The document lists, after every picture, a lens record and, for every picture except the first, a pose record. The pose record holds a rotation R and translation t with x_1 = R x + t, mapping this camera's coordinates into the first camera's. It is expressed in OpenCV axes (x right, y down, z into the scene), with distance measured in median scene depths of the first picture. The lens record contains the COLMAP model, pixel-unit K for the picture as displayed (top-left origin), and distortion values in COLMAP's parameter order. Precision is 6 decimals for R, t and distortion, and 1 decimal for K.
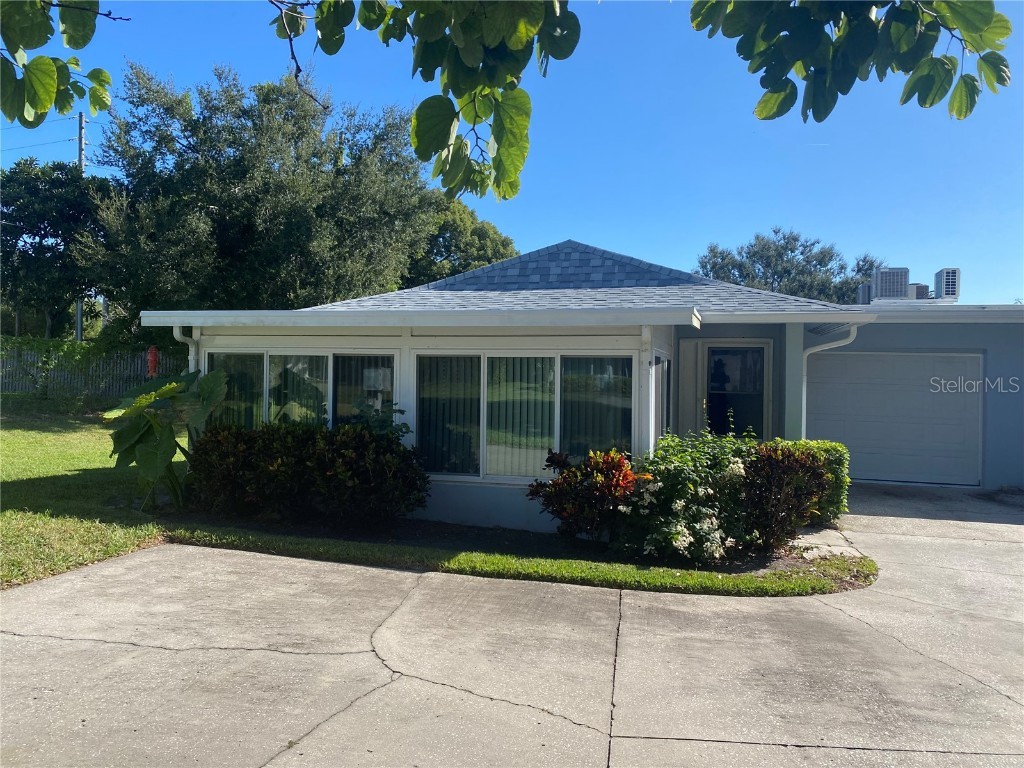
lens RADIAL K [[778.5, 0, 512.0], [0, 778.5, 384.0], [0, 0, 1]] dist [0.031280, -0.040667]
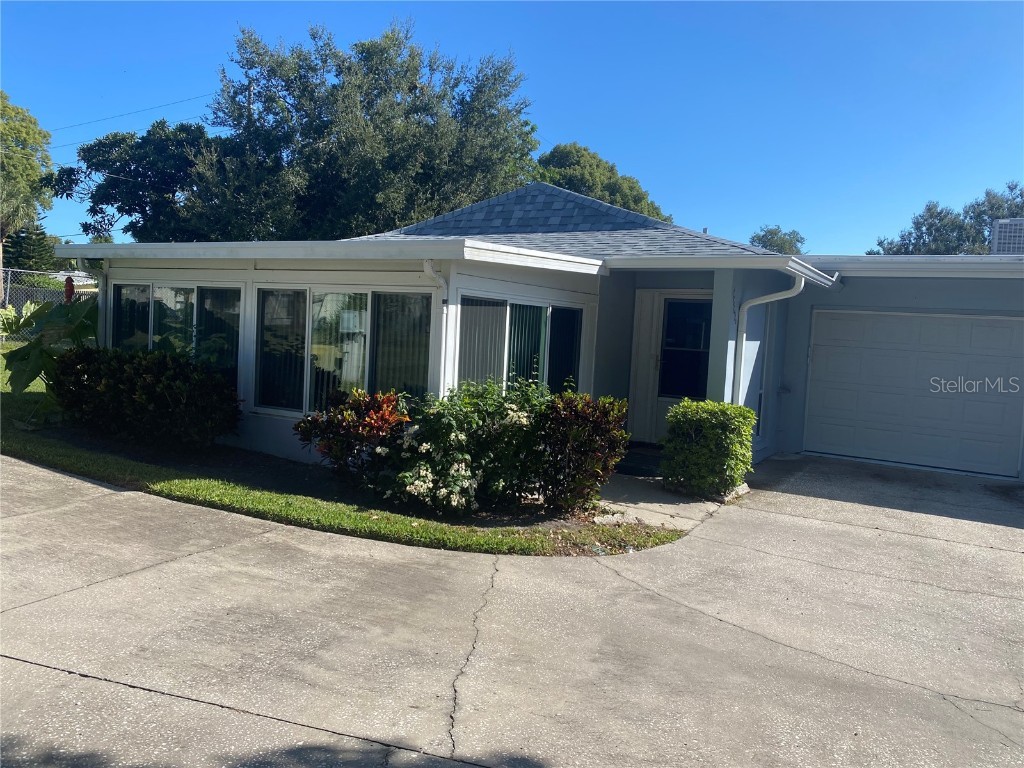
lens RADIAL K [[778.5, 0, 512.0], [0, 778.5, 384.0], [0, 0, 1]] dist [0.031280, -0.040667]
pose [[0.963947, 0.055114, -0.260323, 0.562903], [-0.043098, 0.997735, 0.051648, 0.023380], [0.262580, -0.038567, 0.964139, 0.127454]]
